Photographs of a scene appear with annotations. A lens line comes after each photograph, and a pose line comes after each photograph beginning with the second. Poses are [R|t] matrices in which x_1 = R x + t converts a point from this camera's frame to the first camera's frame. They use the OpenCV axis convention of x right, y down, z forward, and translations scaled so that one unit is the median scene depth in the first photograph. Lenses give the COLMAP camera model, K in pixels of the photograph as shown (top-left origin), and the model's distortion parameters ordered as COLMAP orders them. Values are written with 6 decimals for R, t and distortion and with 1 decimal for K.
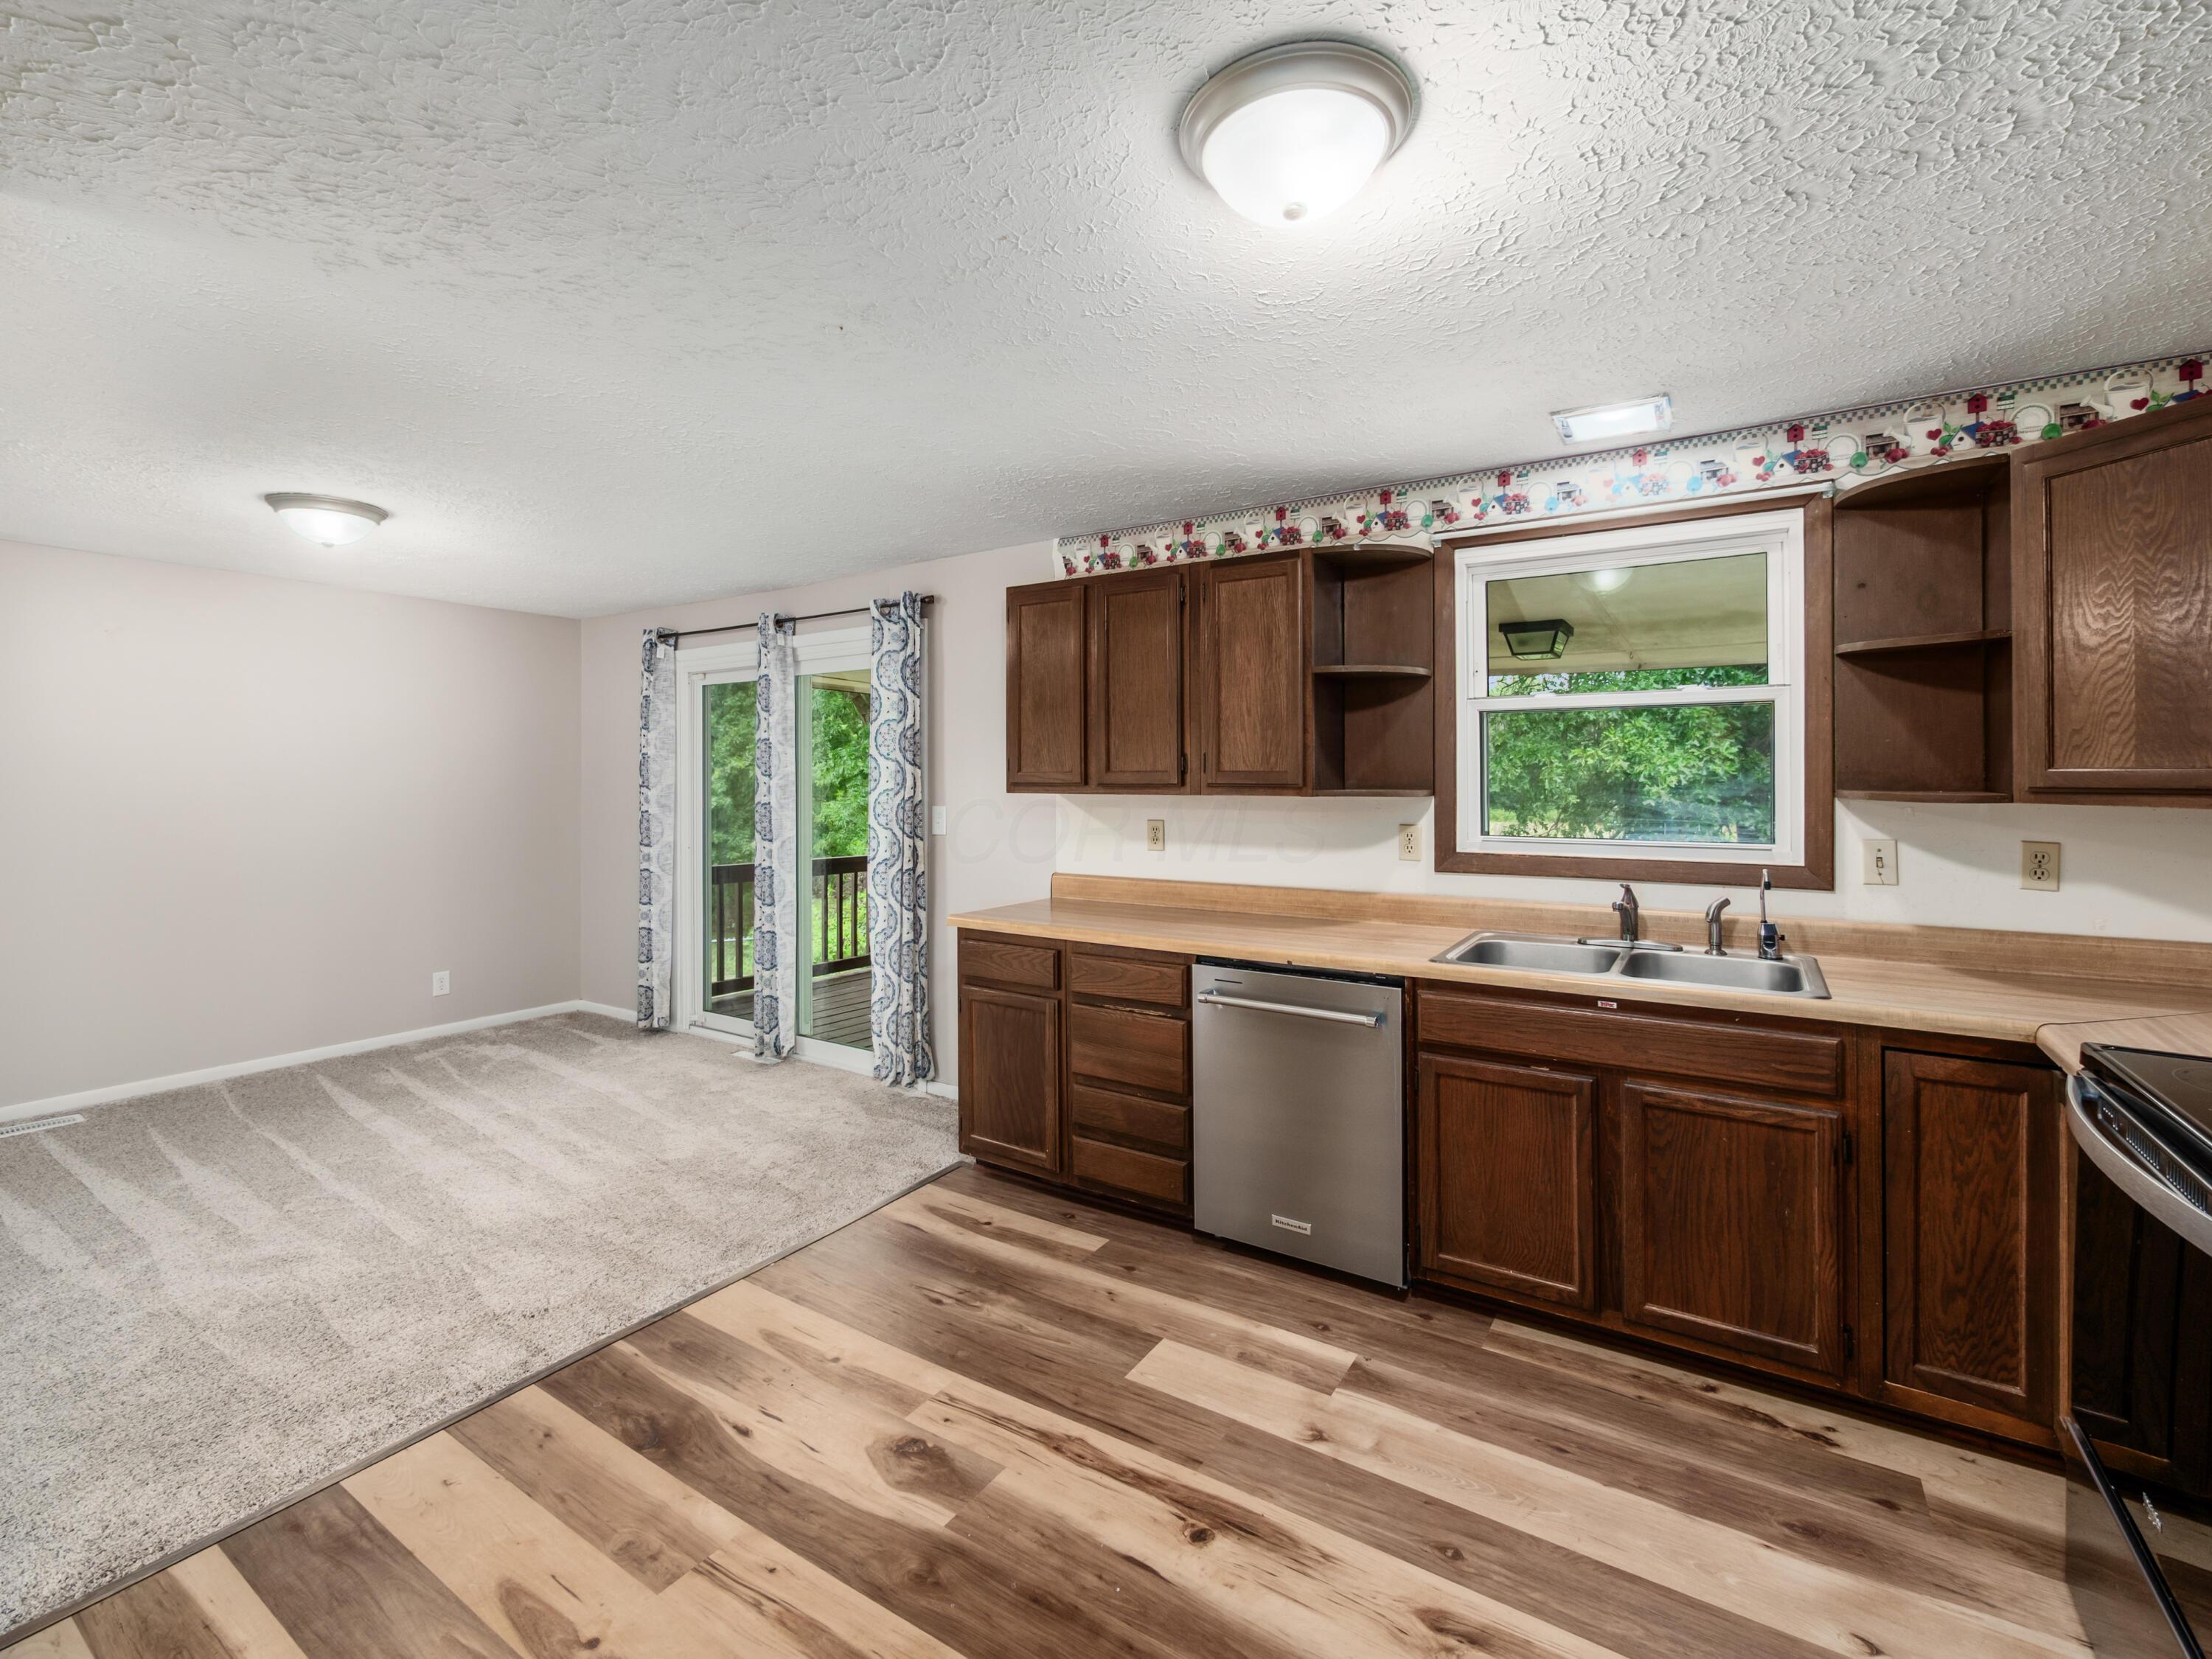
lens RADIAL K [[976.0, 0, 1109.7], [0, 976.0, 771.8], [0, 0, 1]] dist [-0.005280, 0.001140]
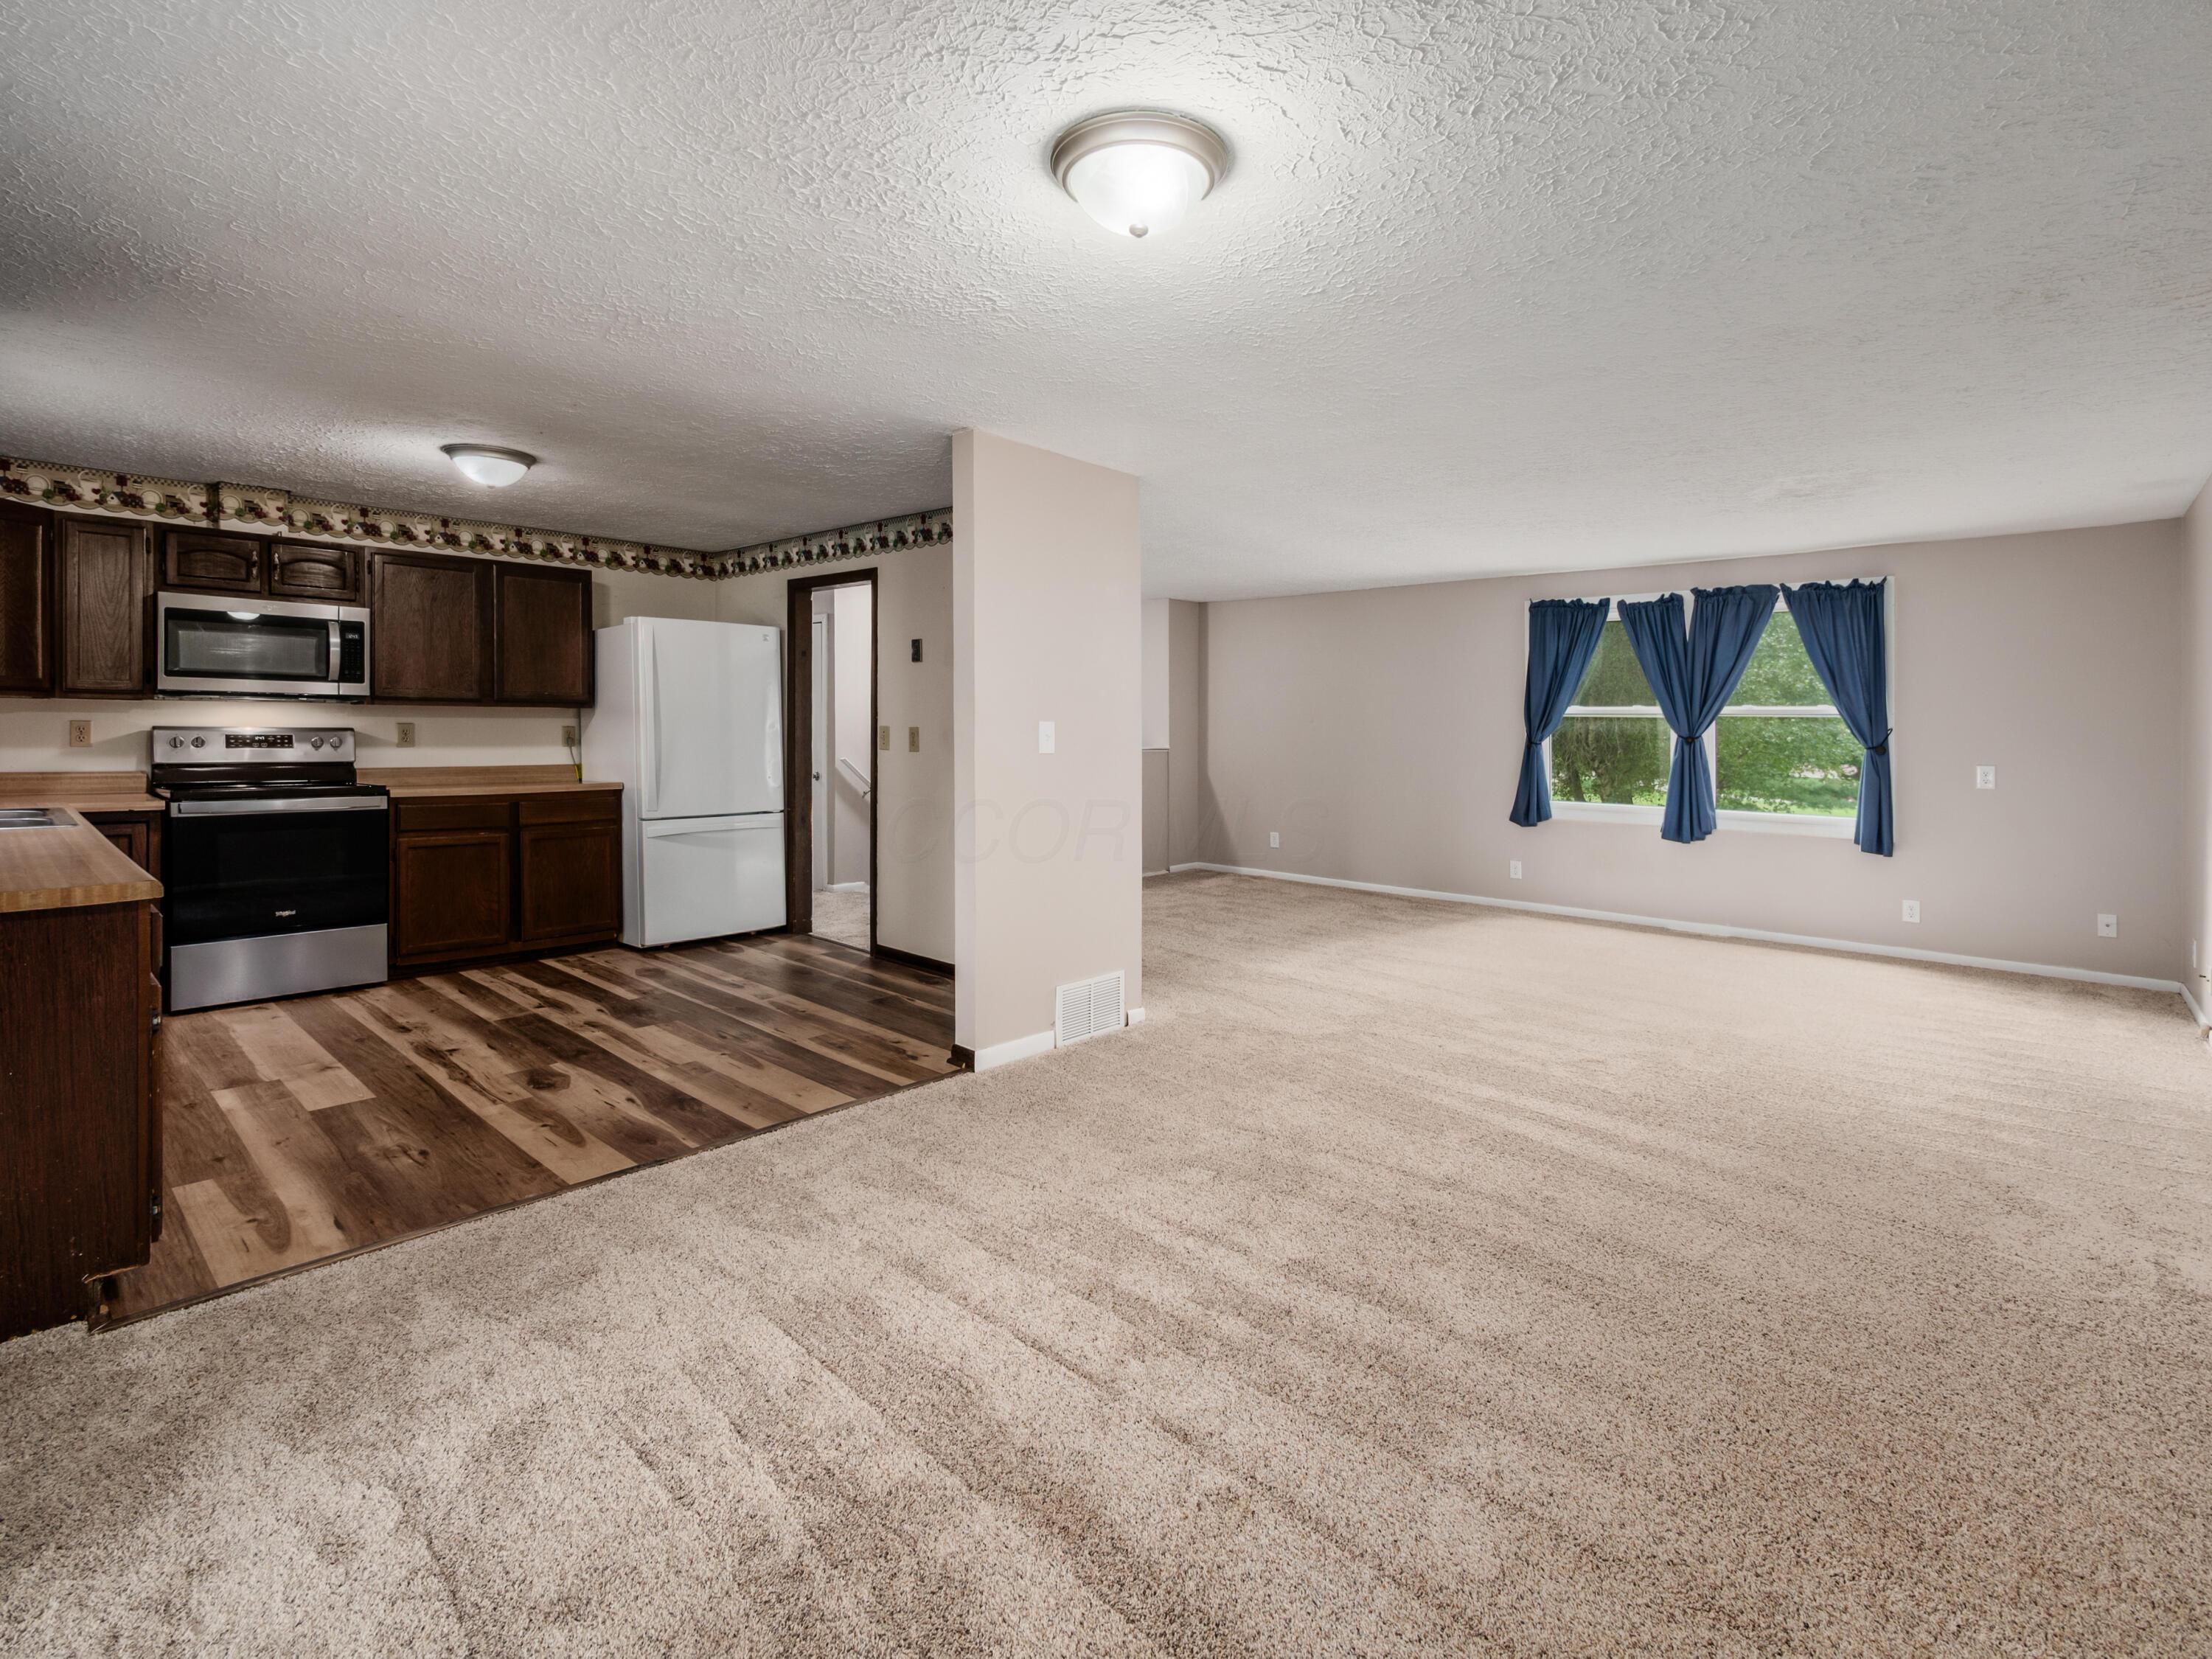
lens RADIAL K [[1064.4, 0, 1076.1], [0, 1064.4, 758.9], [0, 0, 1]] dist [0.002599, -0.001515]
pose [[-0.981114, -0.016199, 0.192750, -1.079046], [-0.010769, 0.999516, 0.029190, 0.055677], [-0.193129, 0.026564, -0.980814, 1.945807]]
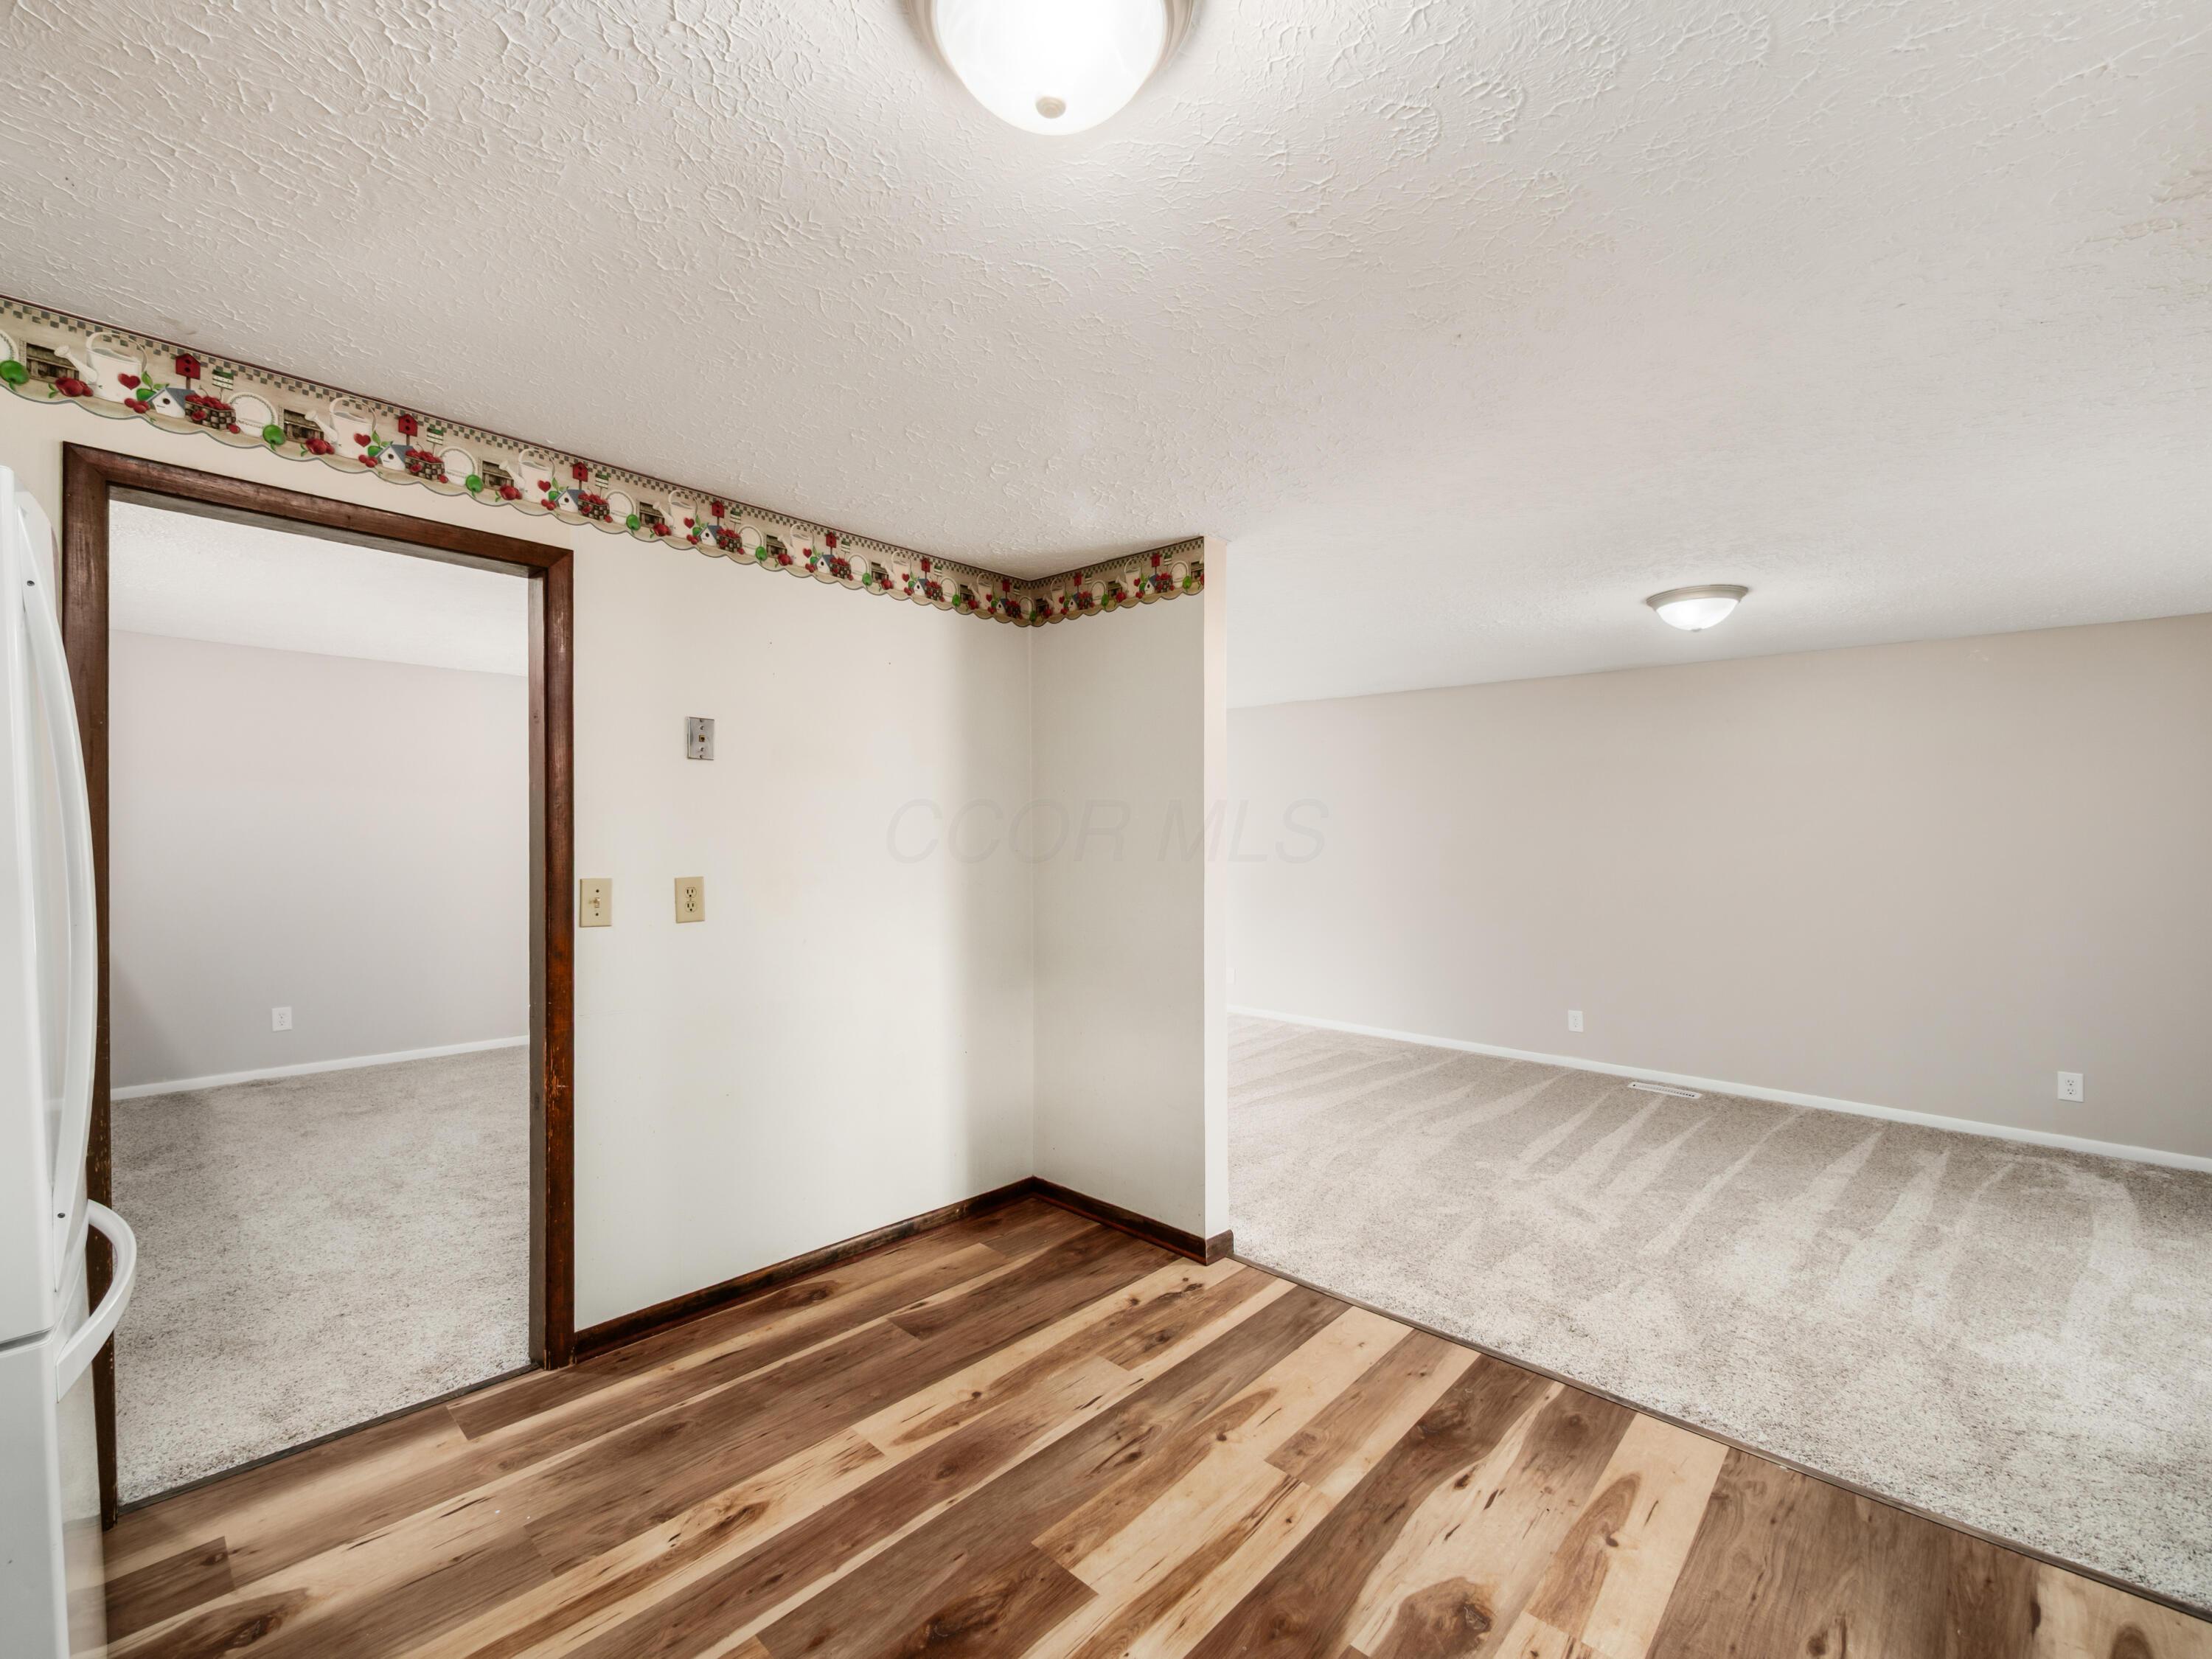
lens RADIAL K [[976.0, 0, 1082.8], [0, 976.0, 816.9], [0, 0, 1]] dist [-0.005280, 0.001140]
pose [[-0.177698, -0.009908, -0.984035, 0.528343], [-0.005530, 0.999944, -0.009069, 0.002938], [0.984070, 0.003830, -0.177742, 0.609645]]
